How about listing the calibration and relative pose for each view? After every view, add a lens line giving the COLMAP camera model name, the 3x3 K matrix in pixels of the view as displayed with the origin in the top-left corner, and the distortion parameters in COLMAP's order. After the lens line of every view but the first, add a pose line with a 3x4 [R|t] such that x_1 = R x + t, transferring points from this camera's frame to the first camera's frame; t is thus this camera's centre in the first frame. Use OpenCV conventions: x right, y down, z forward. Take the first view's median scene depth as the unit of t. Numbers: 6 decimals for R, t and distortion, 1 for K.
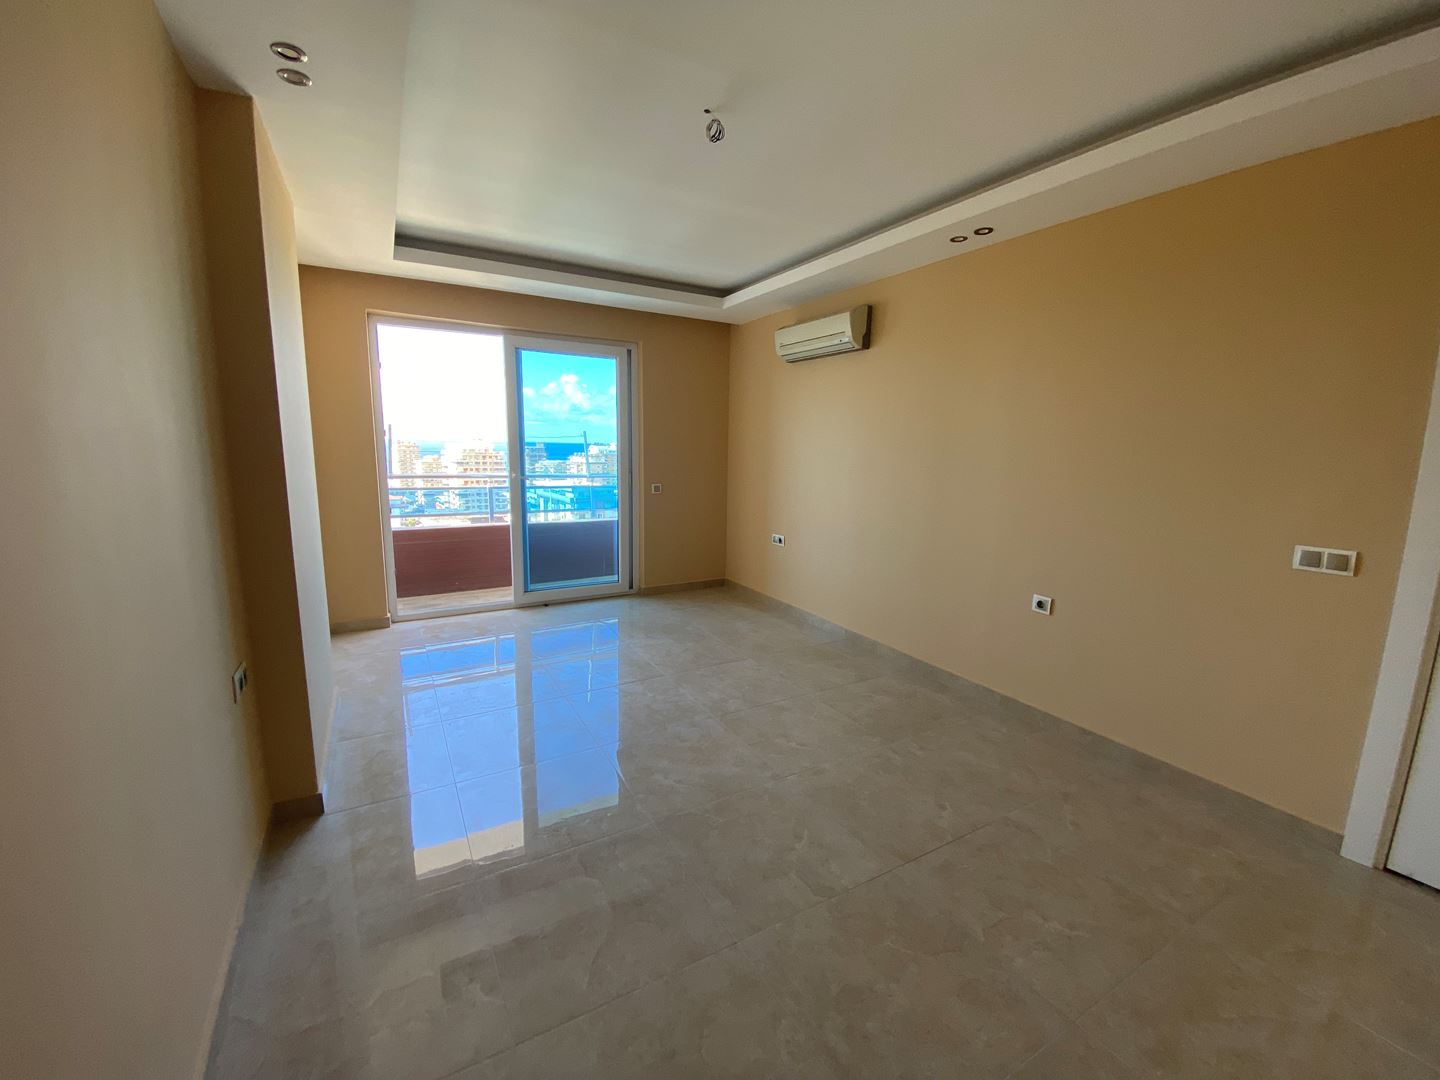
lens RADIAL K [[595.1, 0, 720.0], [0, 595.1, 540.0], [0, 0, 1]] dist [0.053913, -0.035719]
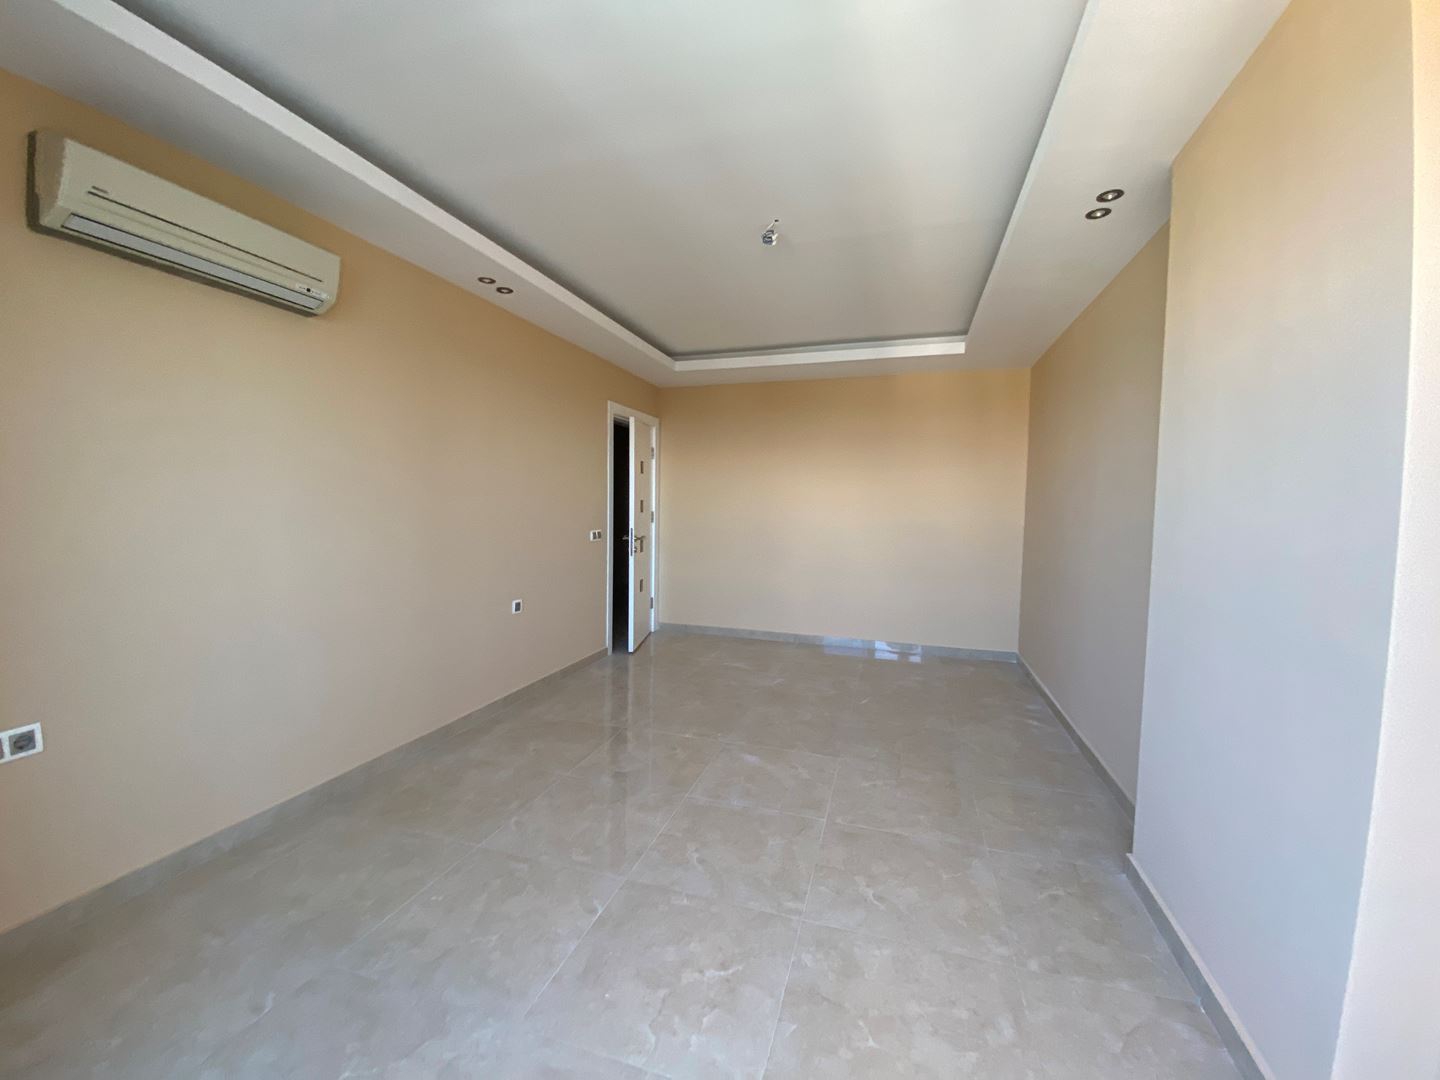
lens RADIAL K [[595.1, 0, 720.0], [0, 595.1, 540.0], [0, 0, 1]] dist [0.053913, -0.035719]
pose [[-0.692024, -0.066753, 0.718782, -0.620203], [0.094780, 0.978693, 0.182143, -0.206874], [-0.715625, 0.194174, -0.670952, 1.434015]]
